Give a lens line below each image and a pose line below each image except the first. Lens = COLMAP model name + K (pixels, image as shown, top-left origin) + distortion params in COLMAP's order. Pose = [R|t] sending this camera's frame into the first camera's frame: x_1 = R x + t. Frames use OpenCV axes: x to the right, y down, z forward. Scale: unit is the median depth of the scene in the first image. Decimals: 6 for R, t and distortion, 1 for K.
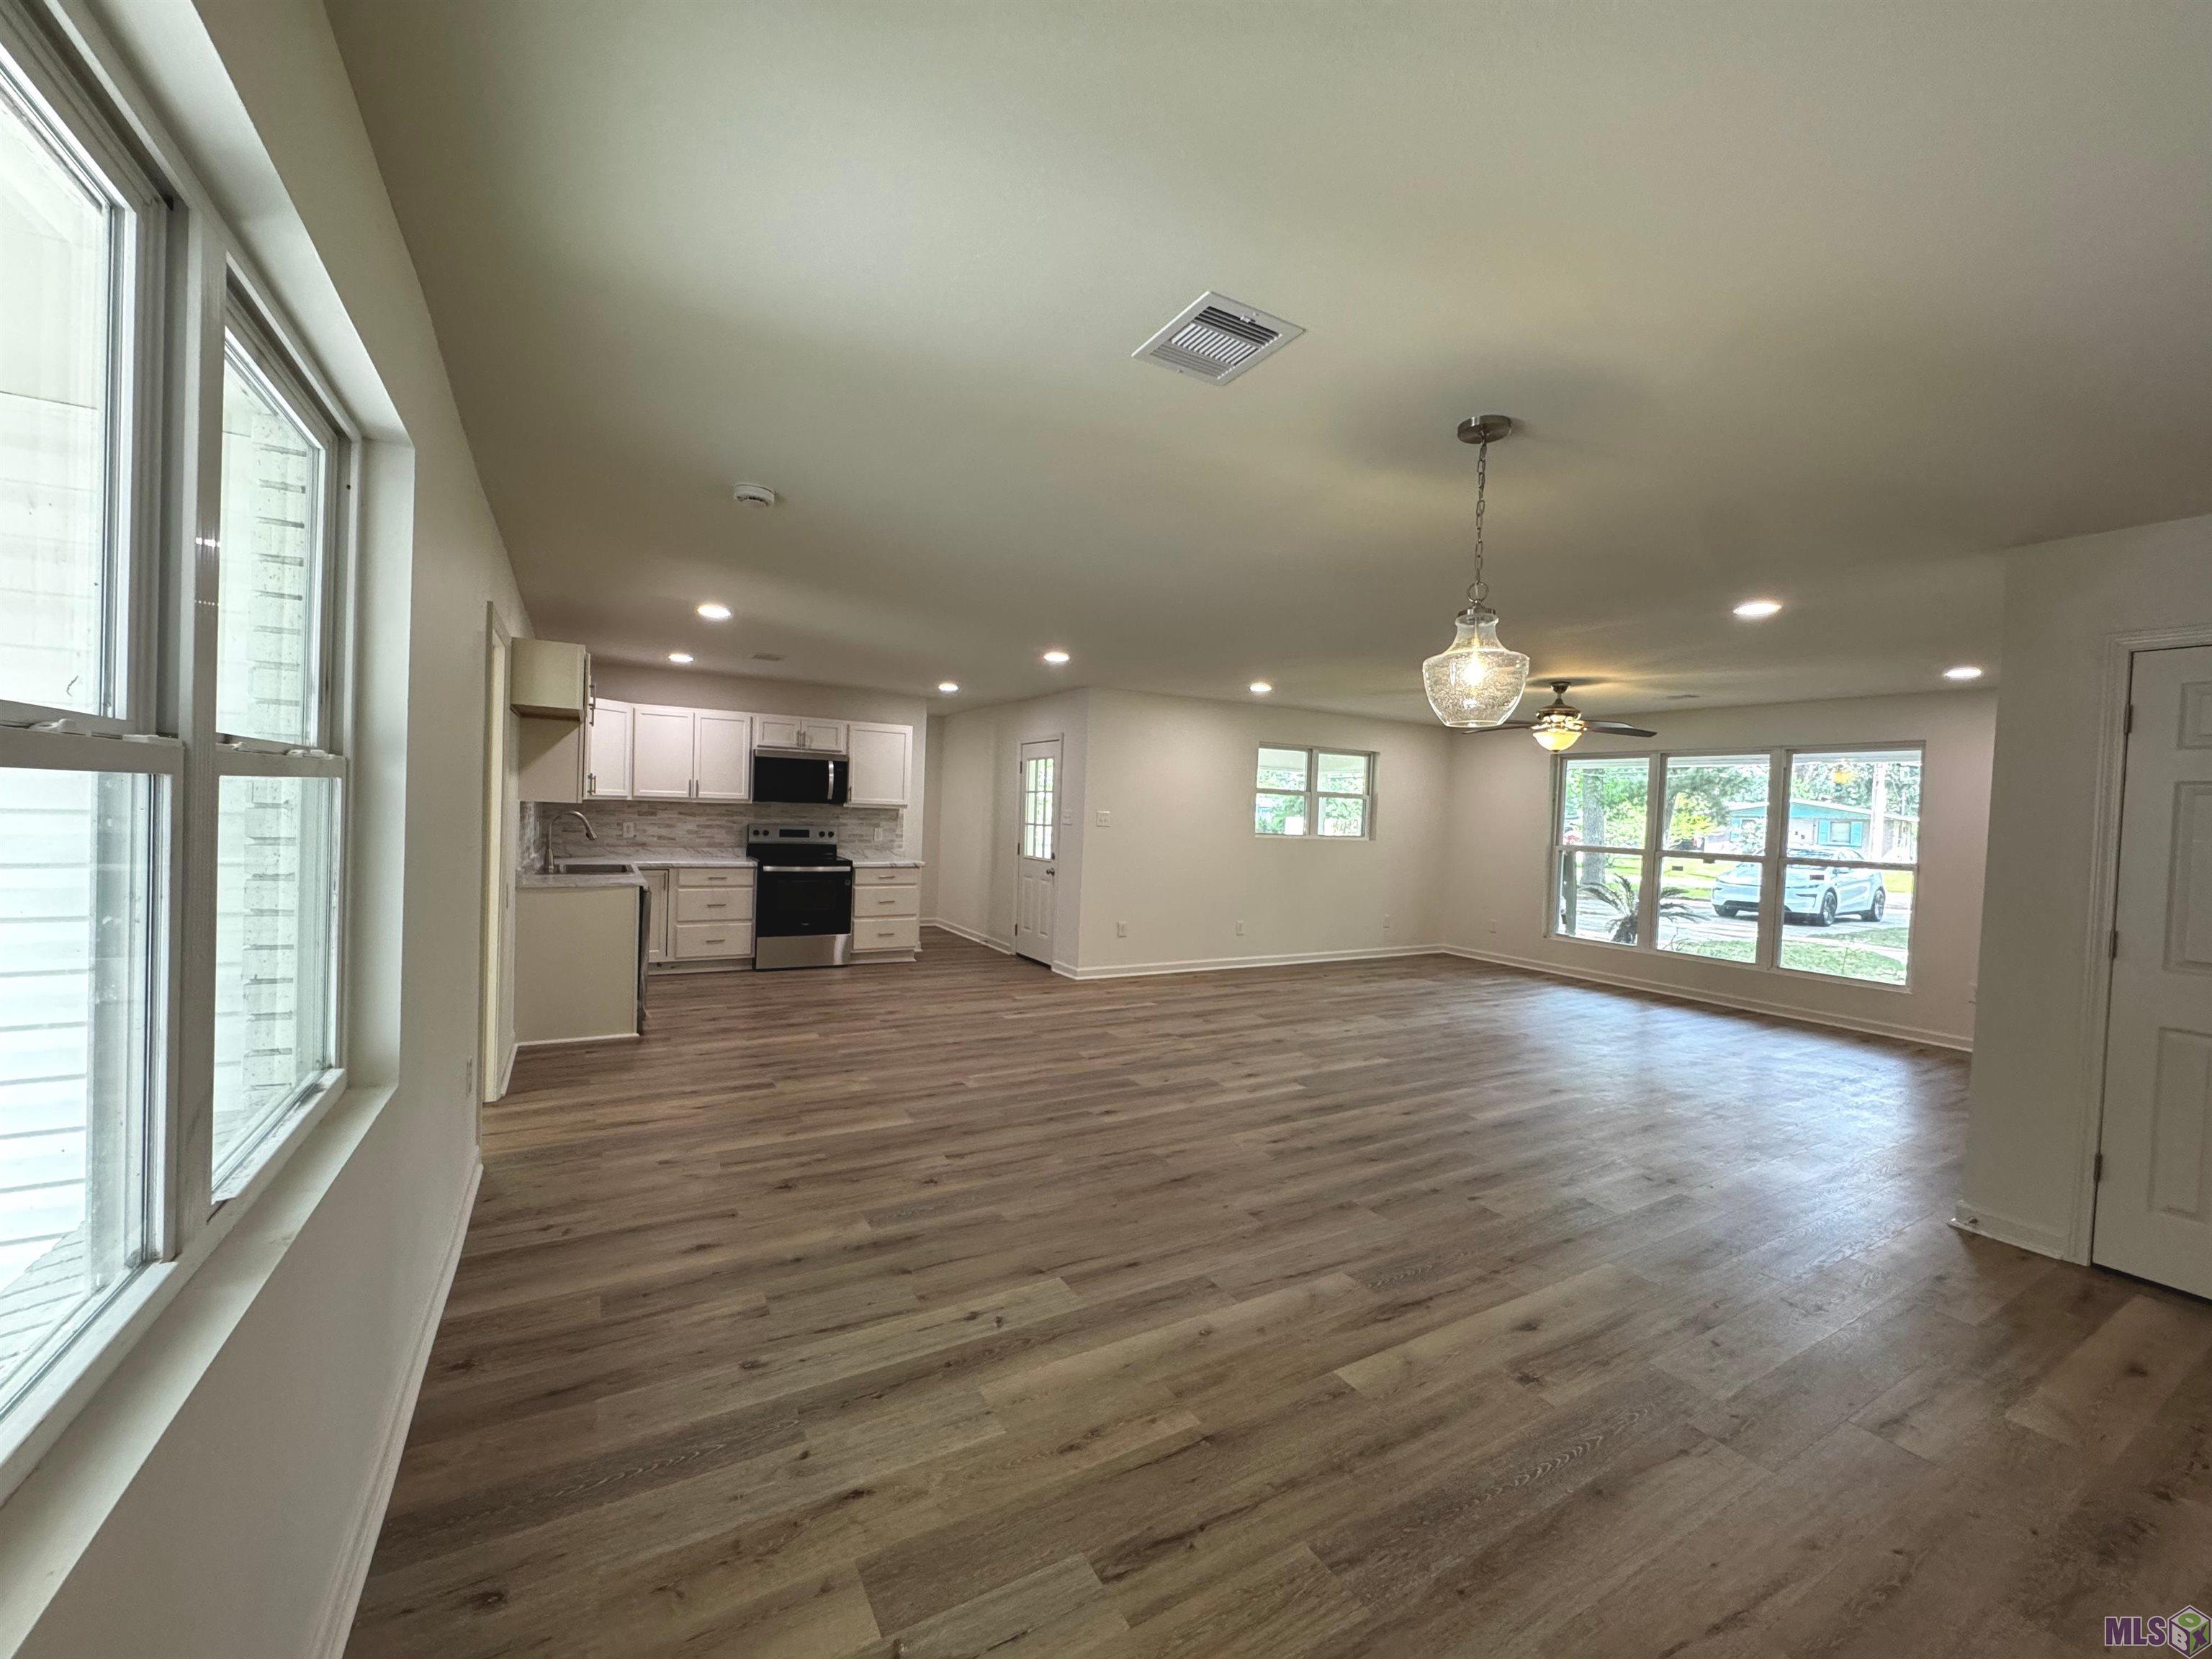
lens RADIAL K [[885.1, 0, 1108.1], [0, 885.1, 833.3], [0, 0, 1]] dist [-0.008742, 0.001749]
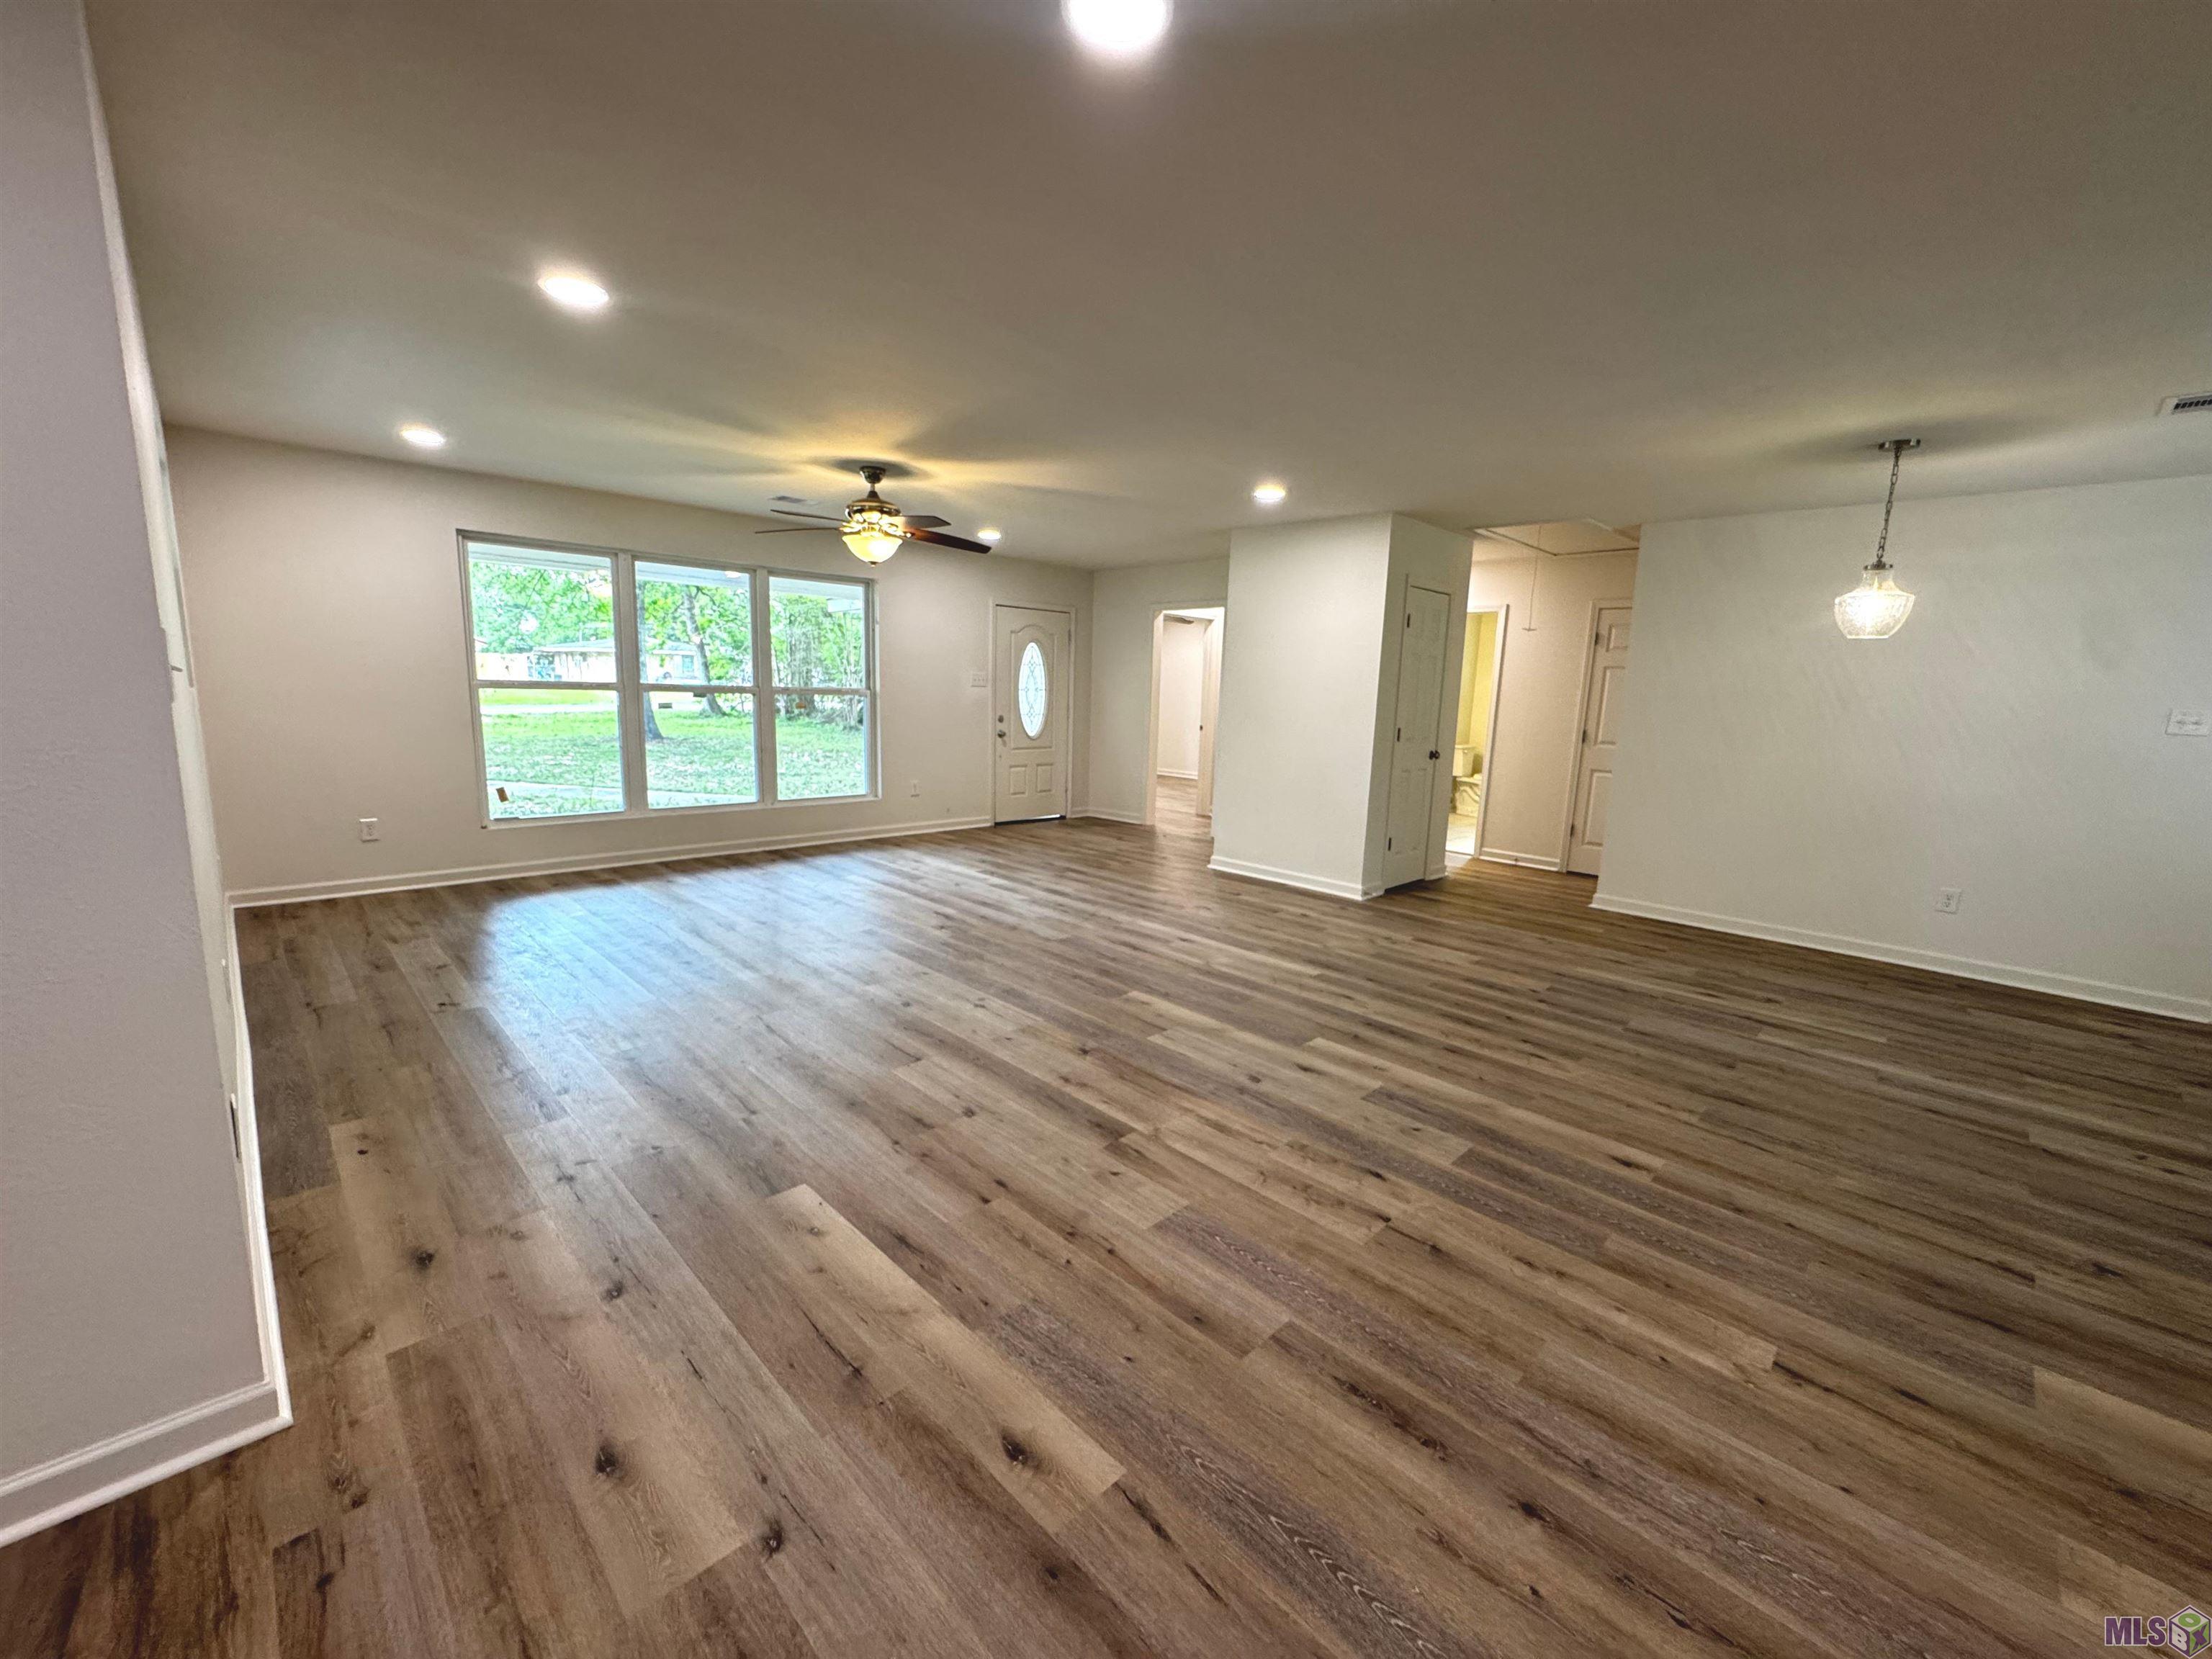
lens RADIAL K [[885.1, 0, 1104.7], [0, 885.1, 829.8], [0, 0, 1]] dist [-0.008742, 0.001749]
pose [[-0.247557, -0.206235, 0.946669, -0.350496], [-0.020578, 0.977981, 0.207675, -0.035498], [-0.968655, 0.031931, -0.246350, 1.153843]]
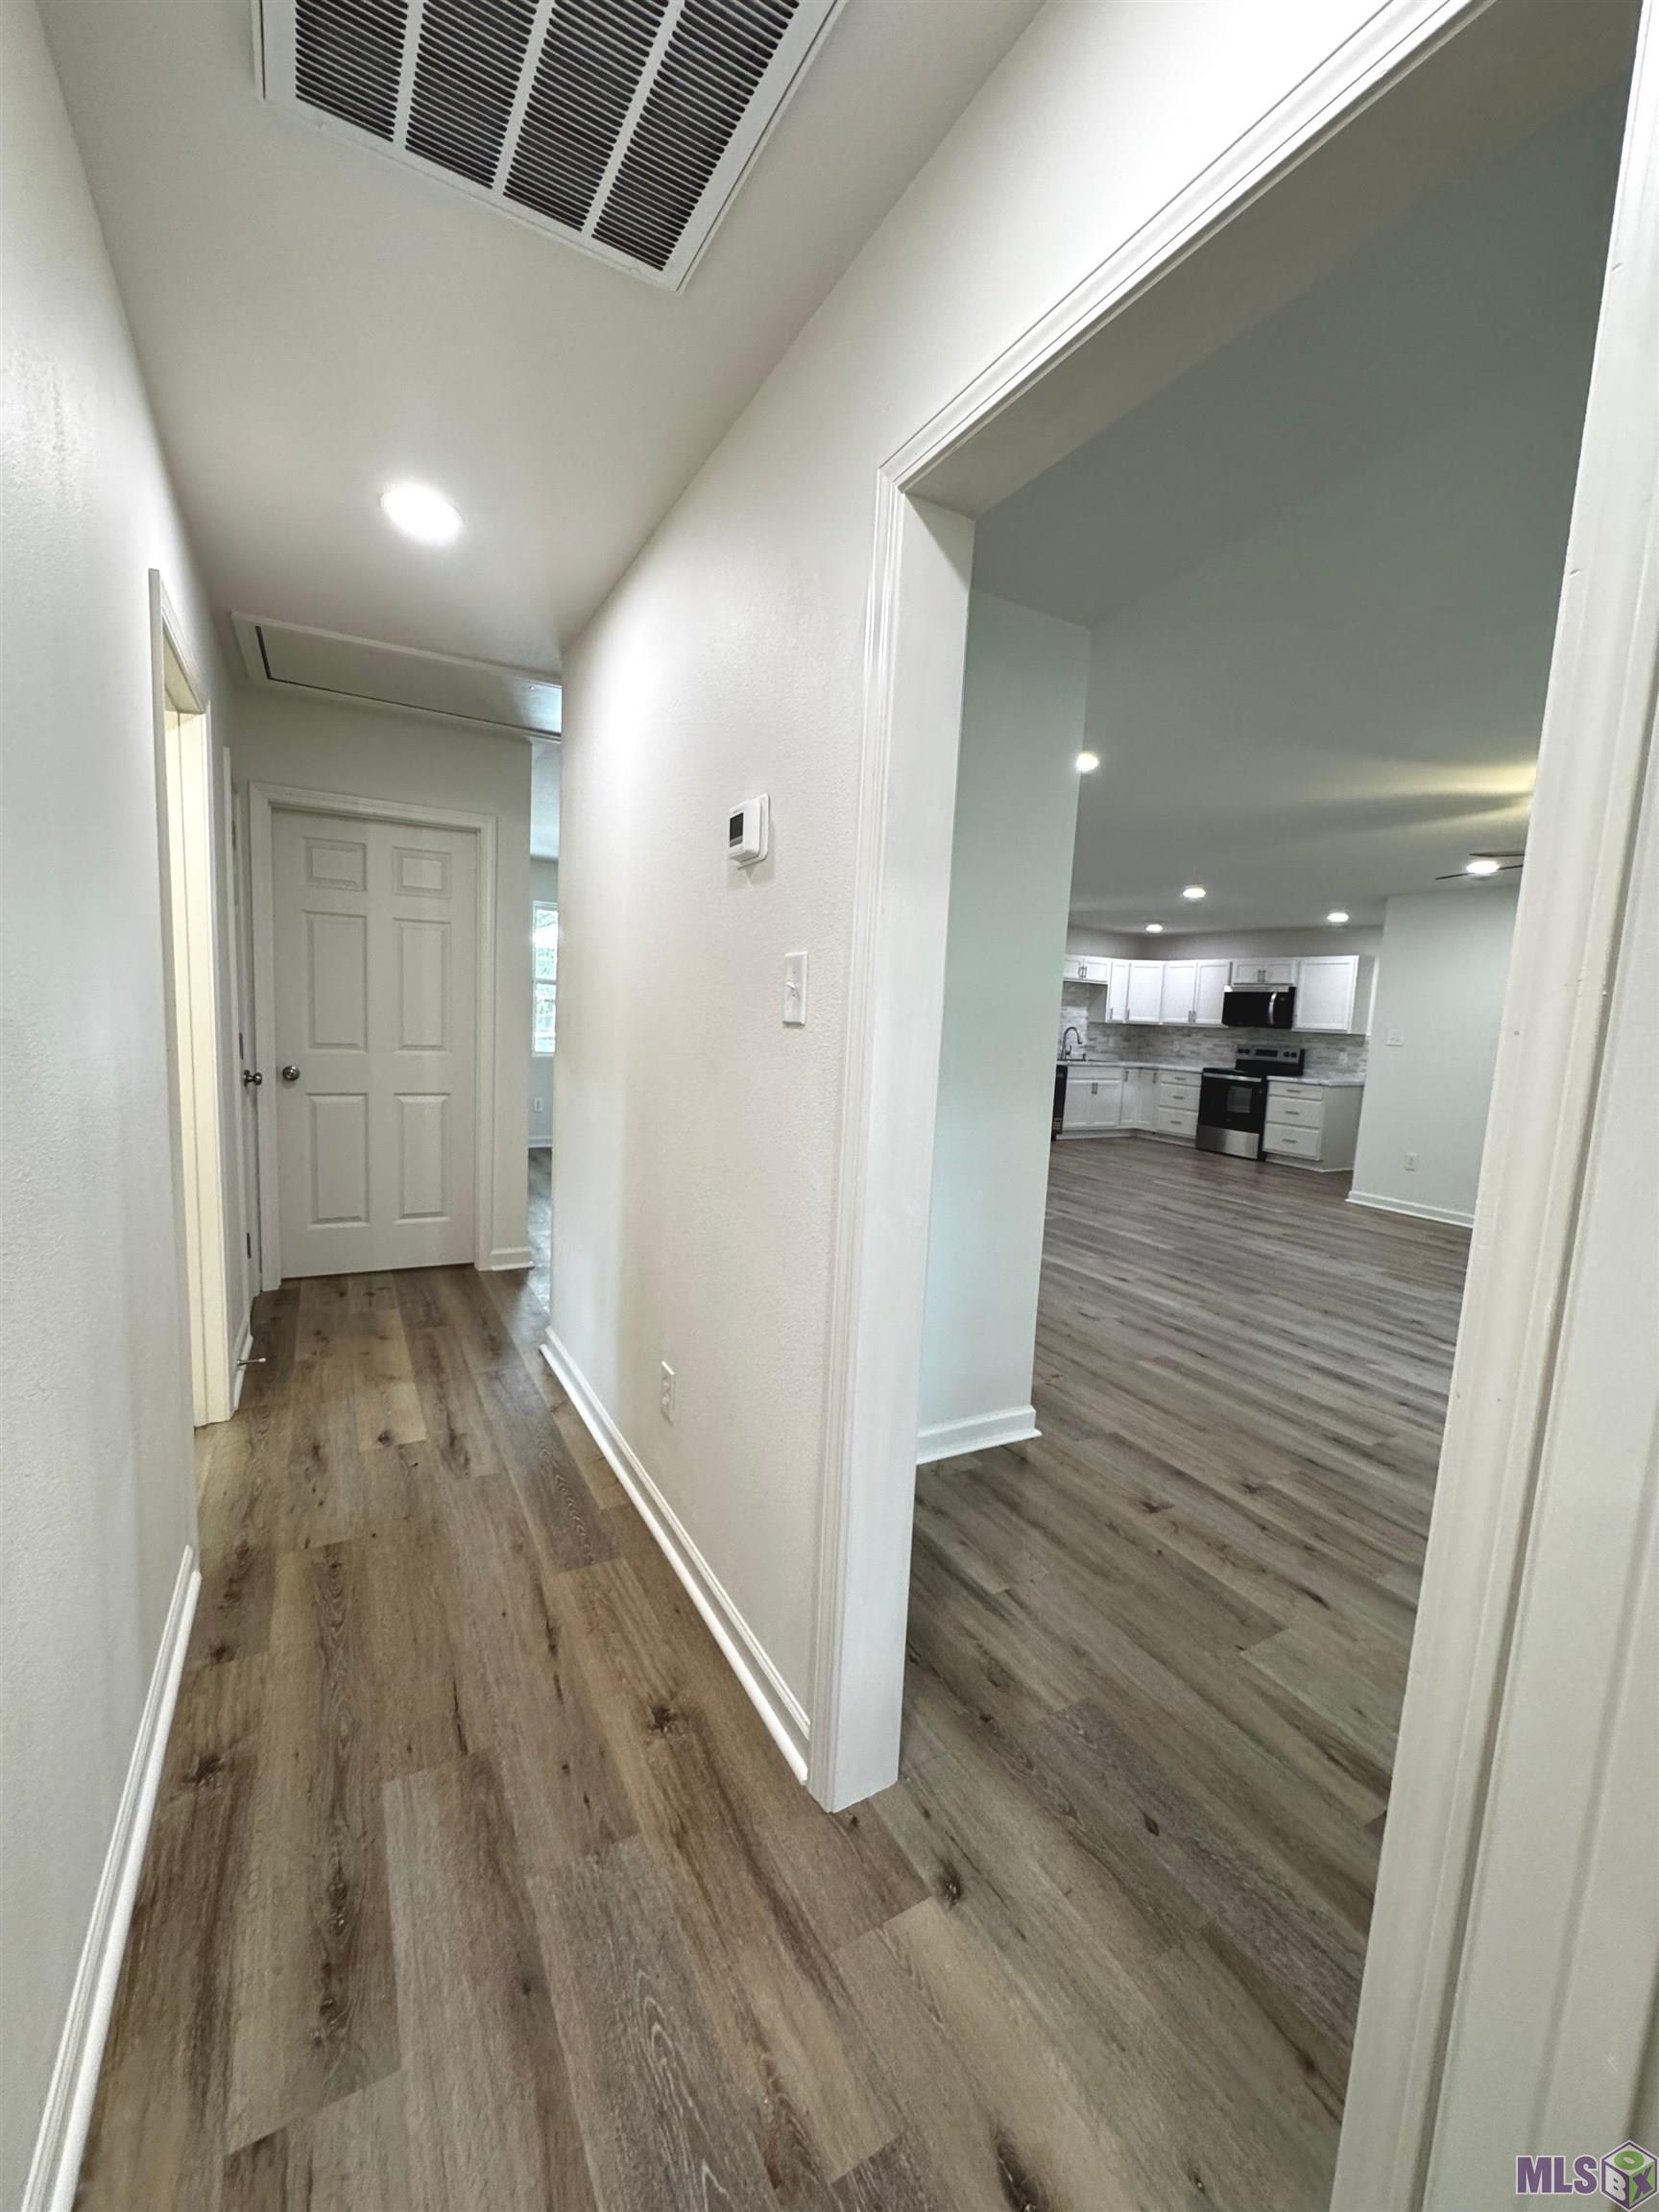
lens RADIAL K [[885.1, 0, 821.6], [0, 885.1, 1113.6], [0, 0, 1]] dist [-0.008742, 0.001749]
pose [[-0.022971, 0.078250, -0.996669, 1.280472], [-0.077705, 0.993776, 0.079814, 0.048809], [0.996712, 0.079280, -0.016747, 0.577445]]
